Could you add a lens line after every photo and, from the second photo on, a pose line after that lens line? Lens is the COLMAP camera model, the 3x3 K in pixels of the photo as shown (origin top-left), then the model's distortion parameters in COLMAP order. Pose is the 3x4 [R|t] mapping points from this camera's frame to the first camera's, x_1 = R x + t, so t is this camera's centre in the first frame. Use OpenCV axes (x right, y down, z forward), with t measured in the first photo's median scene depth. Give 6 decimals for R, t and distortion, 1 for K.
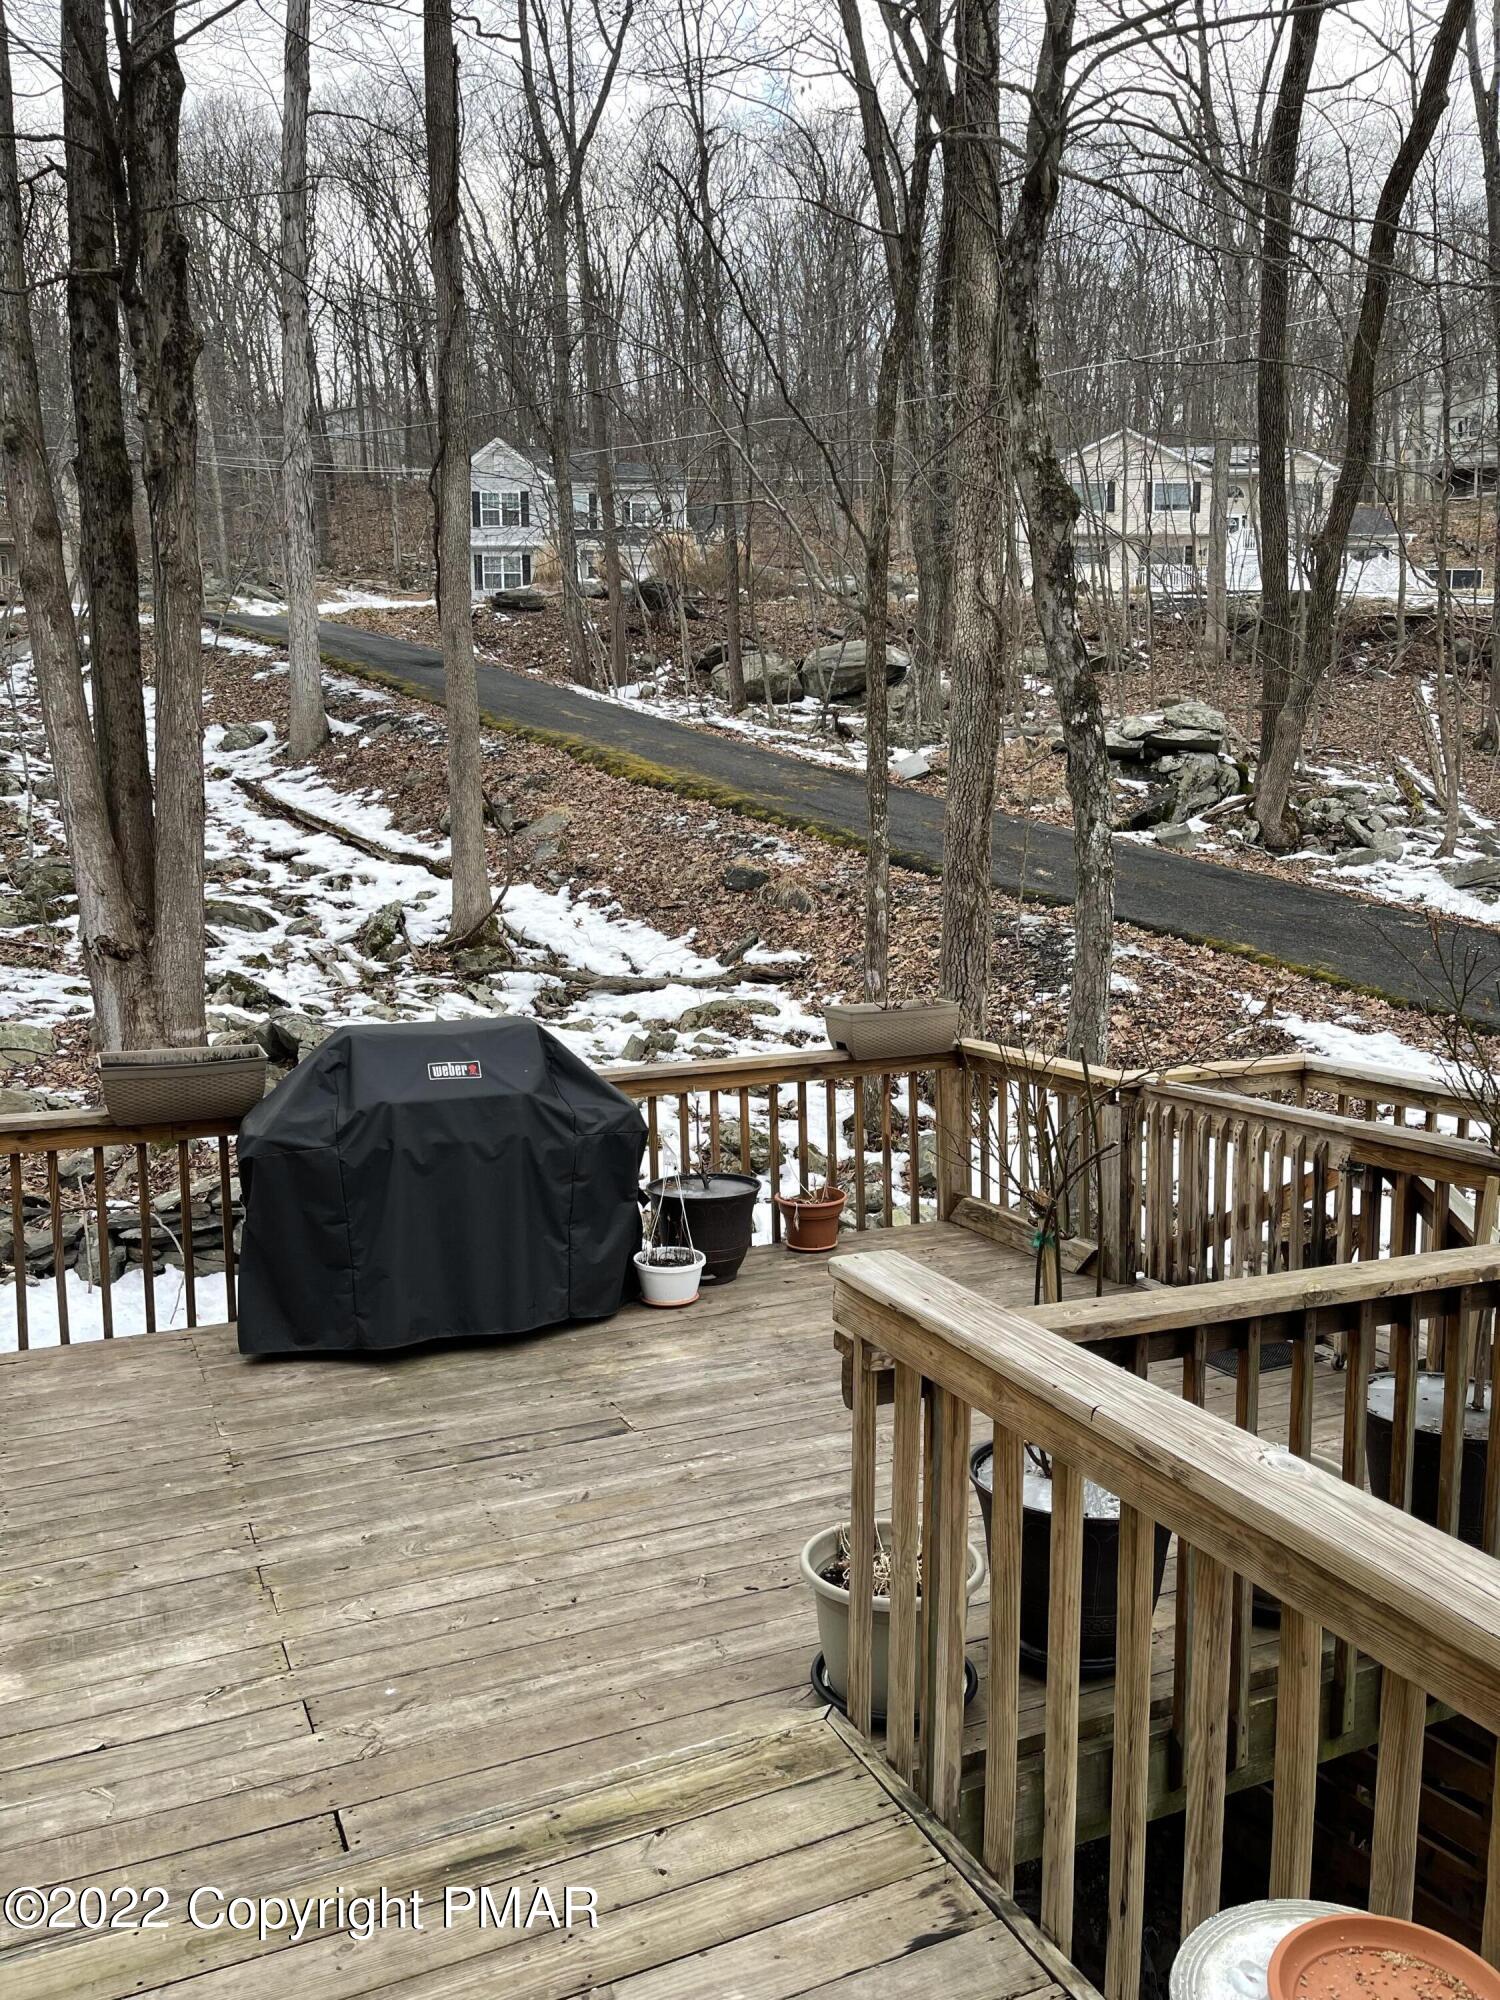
lens RADIAL K [[1508.1, 0, 751.5], [0, 1508.1, 1012.9], [0, 0, 1]] dist [0.071456, -0.078086]
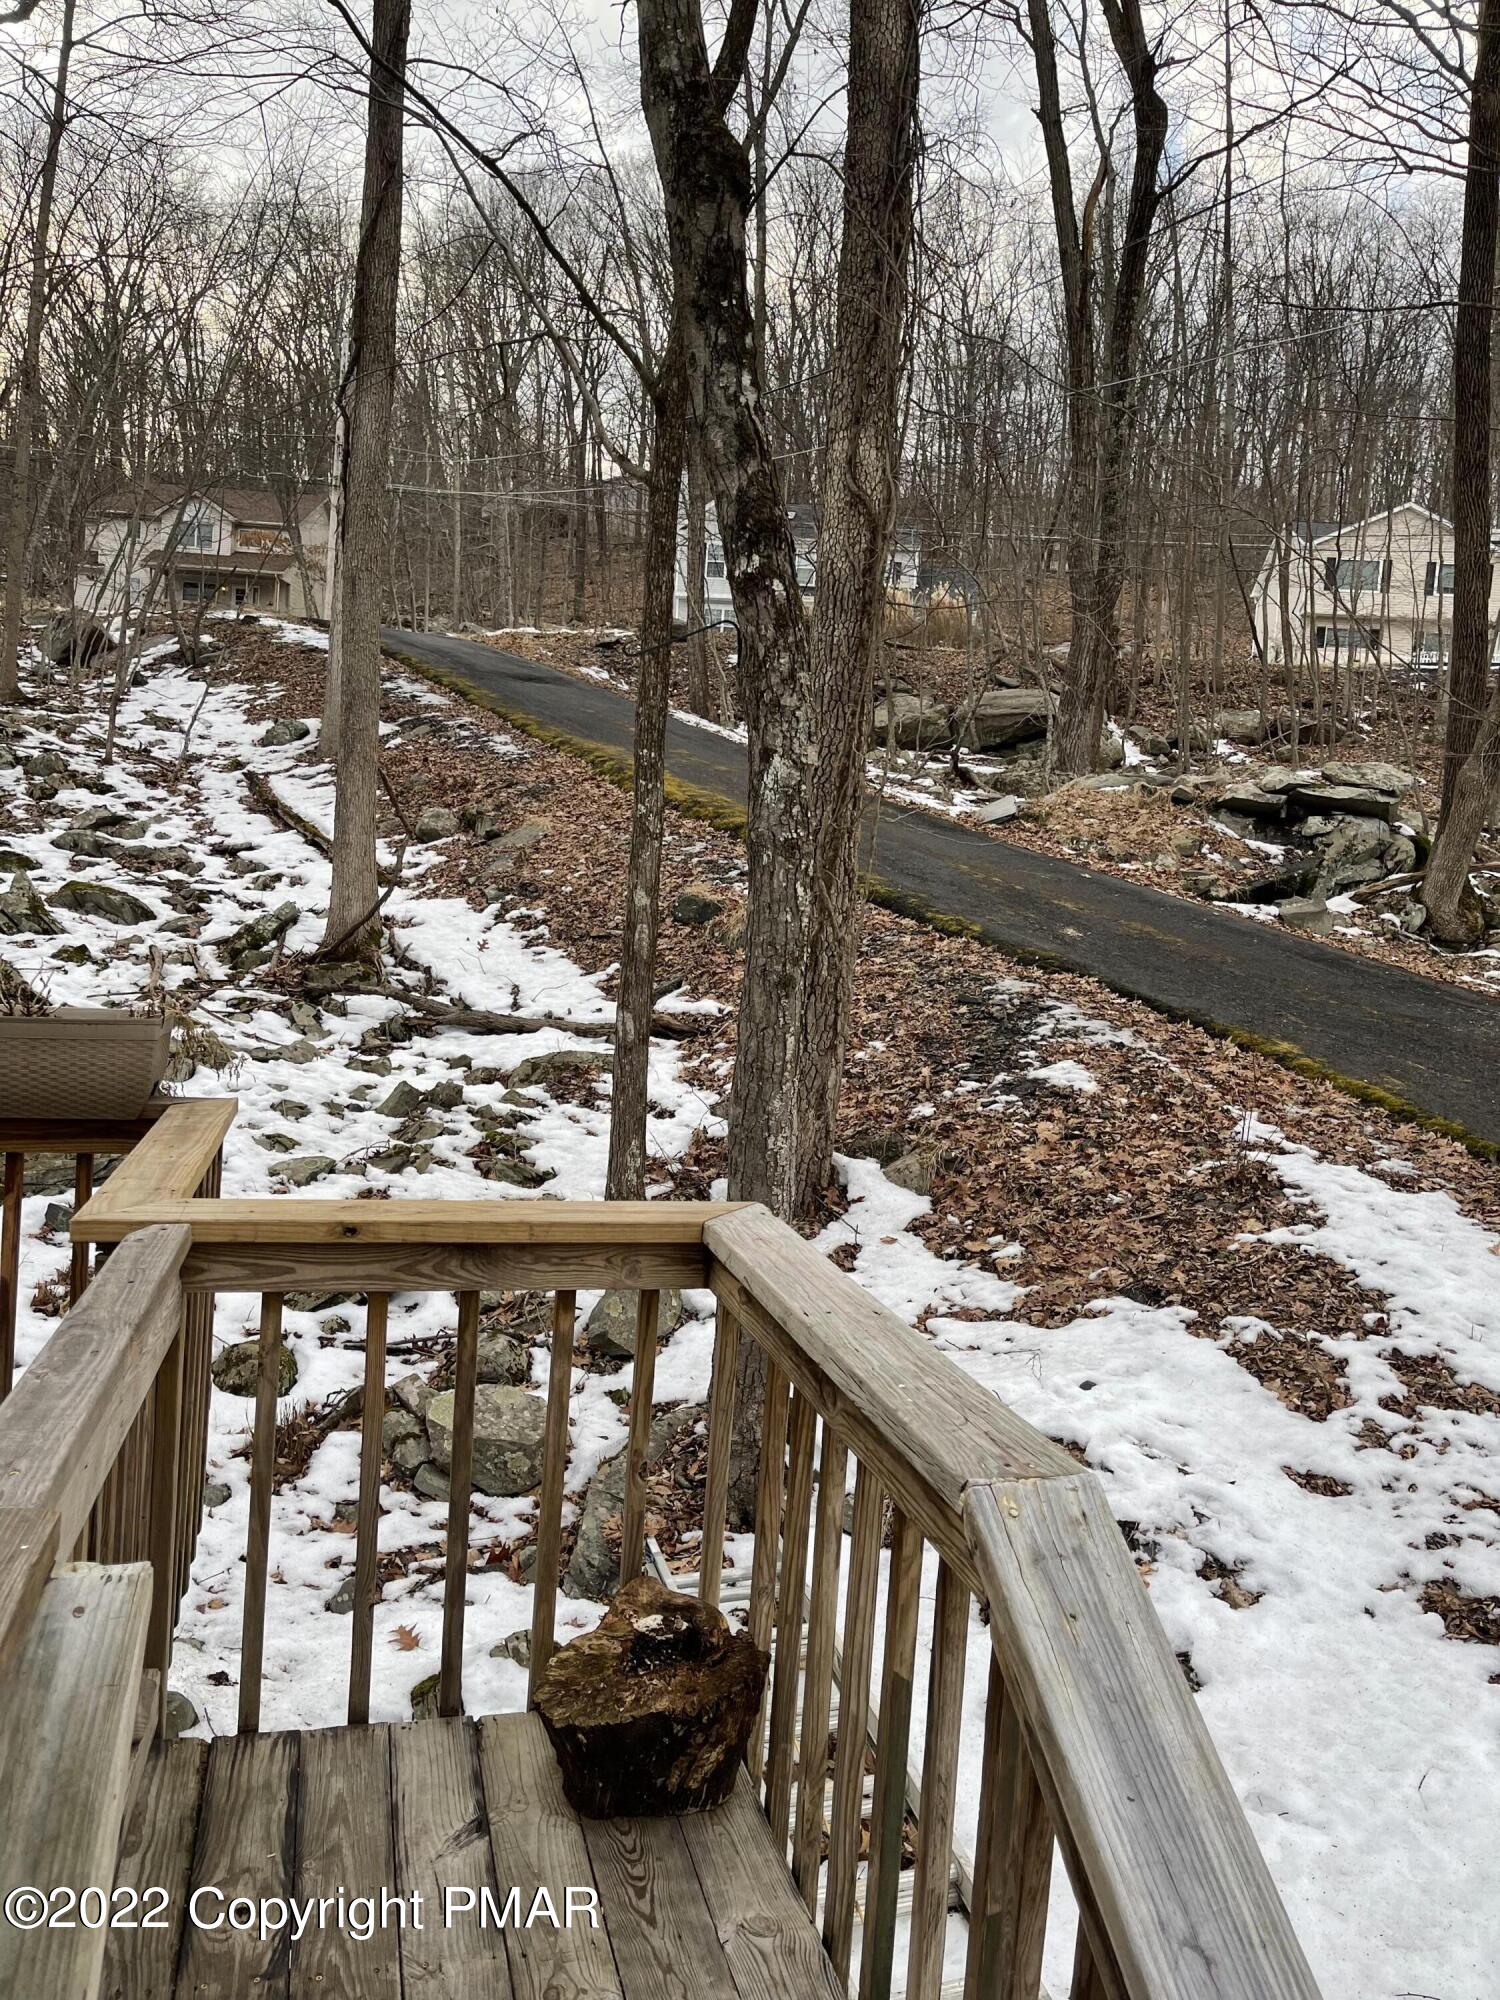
lens RADIAL K [[1508.1, 0, 751.5], [0, 1508.1, 1012.9], [0, 0, 1]] dist [0.071456, -0.078086]
pose [[0.981810, 0.093740, -0.165113, 0.210214], [-0.102296, 0.993777, -0.044083, -0.003615], [0.159953, 0.060172, 0.985289, 0.295130]]
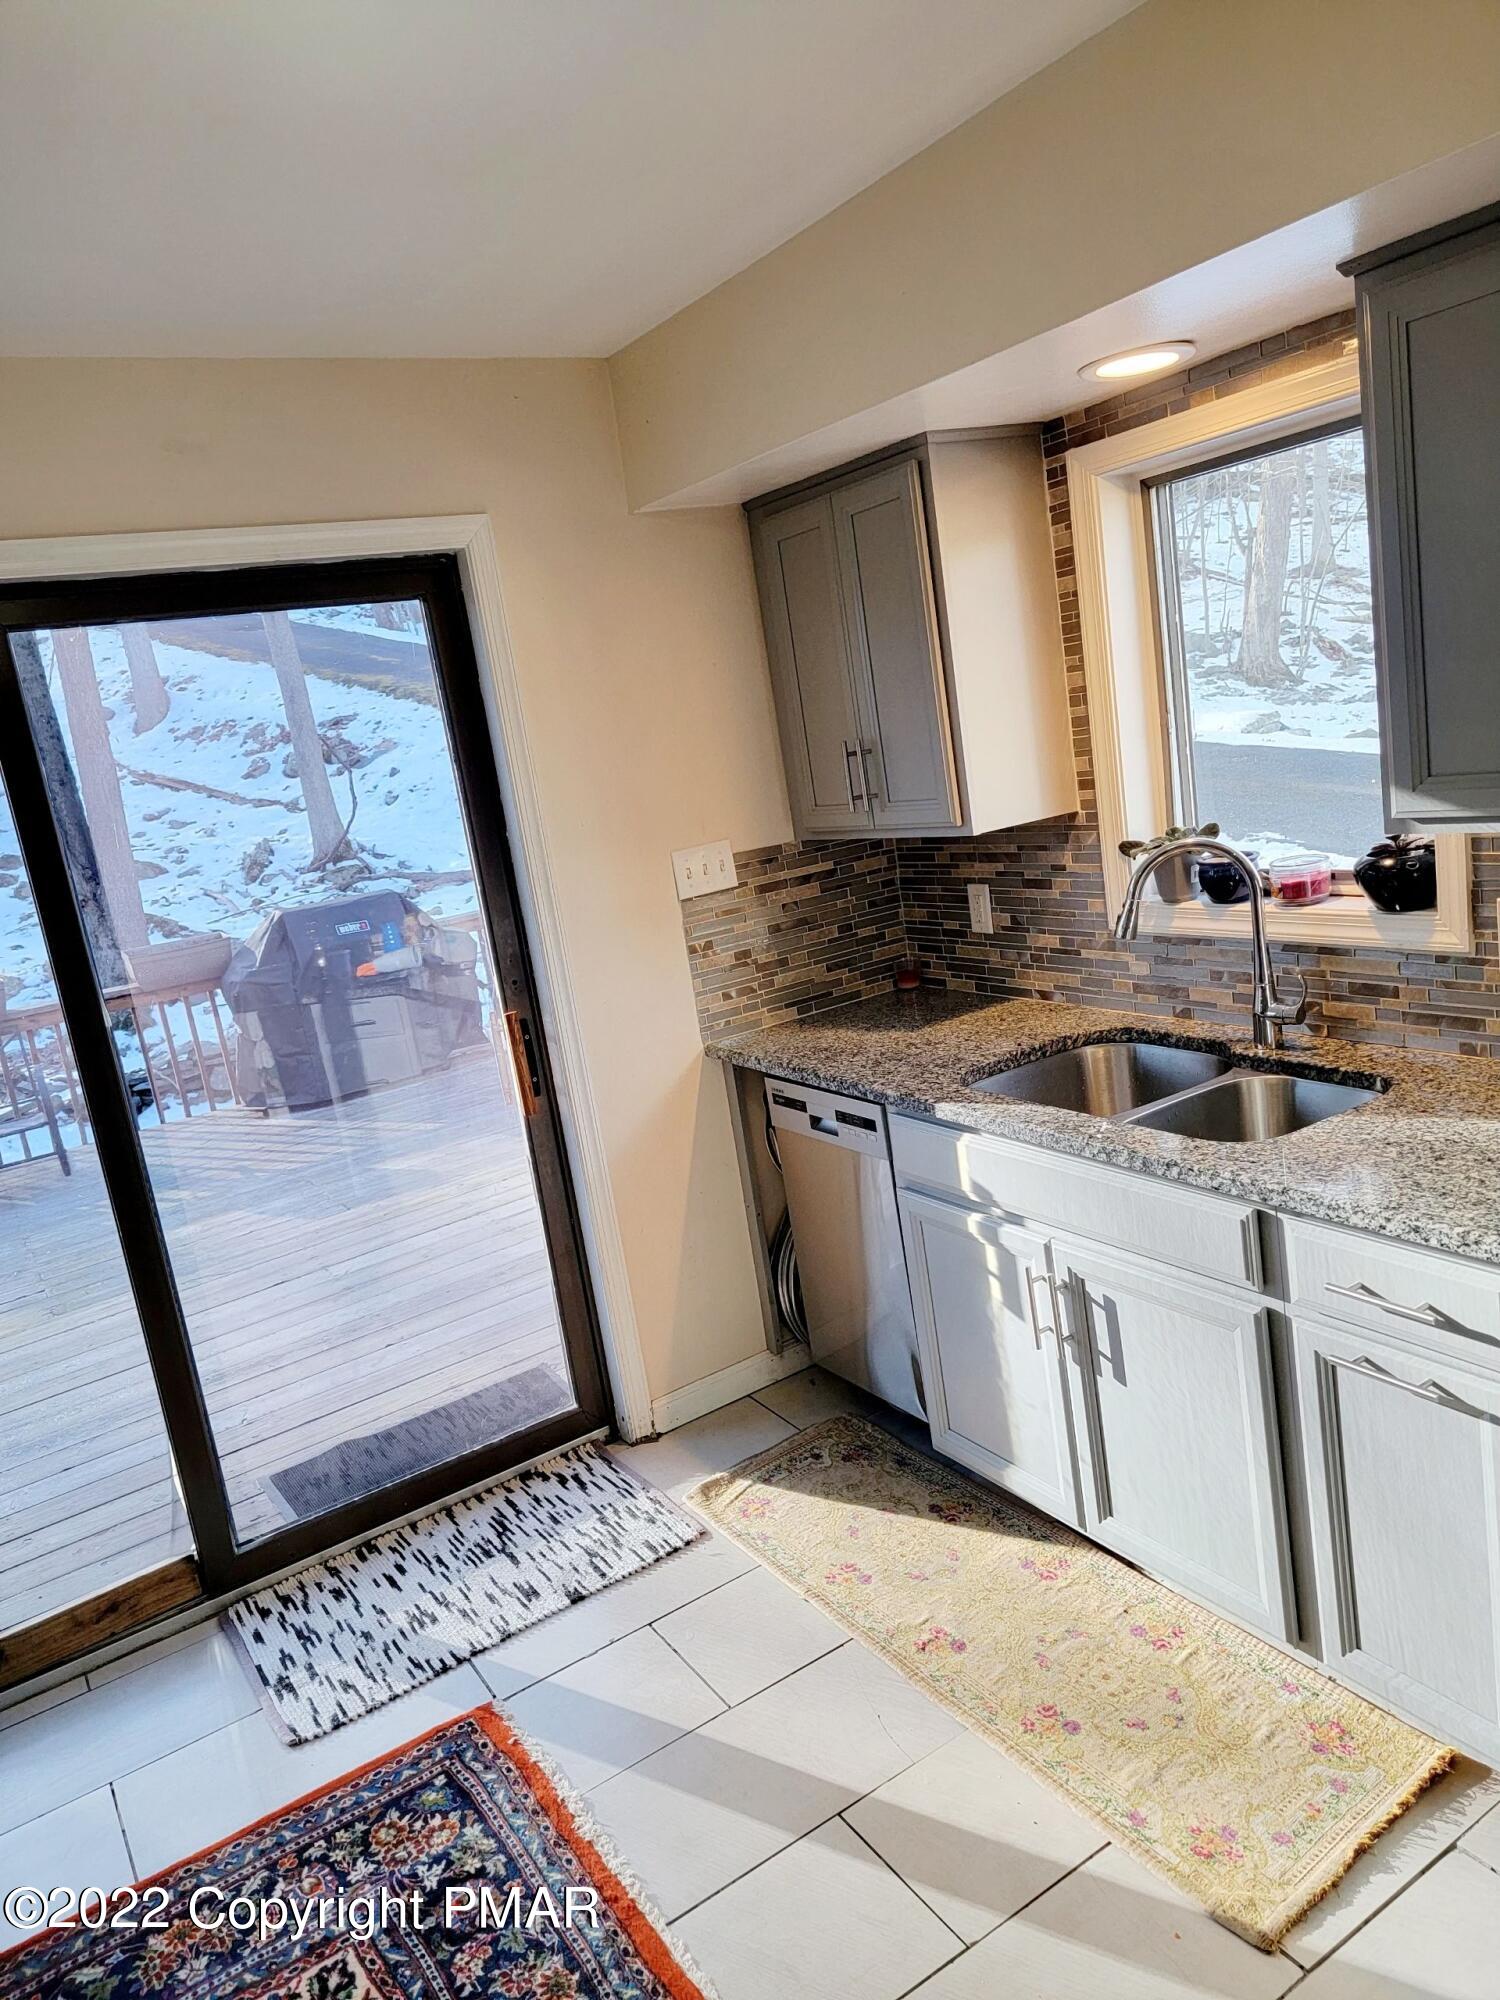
lens RADIAL K [[1392.1, 0, 750.5], [0, 1392.1, 1017.0], [0, 0, 1]] dist [0.087891, -0.074643]
pose [[0.982181, -0.164192, 0.091436, 0.031218], [0.155161, 0.982973, 0.098436, 0.021868], [-0.106041, -0.082495, 0.990934, -0.236164]]
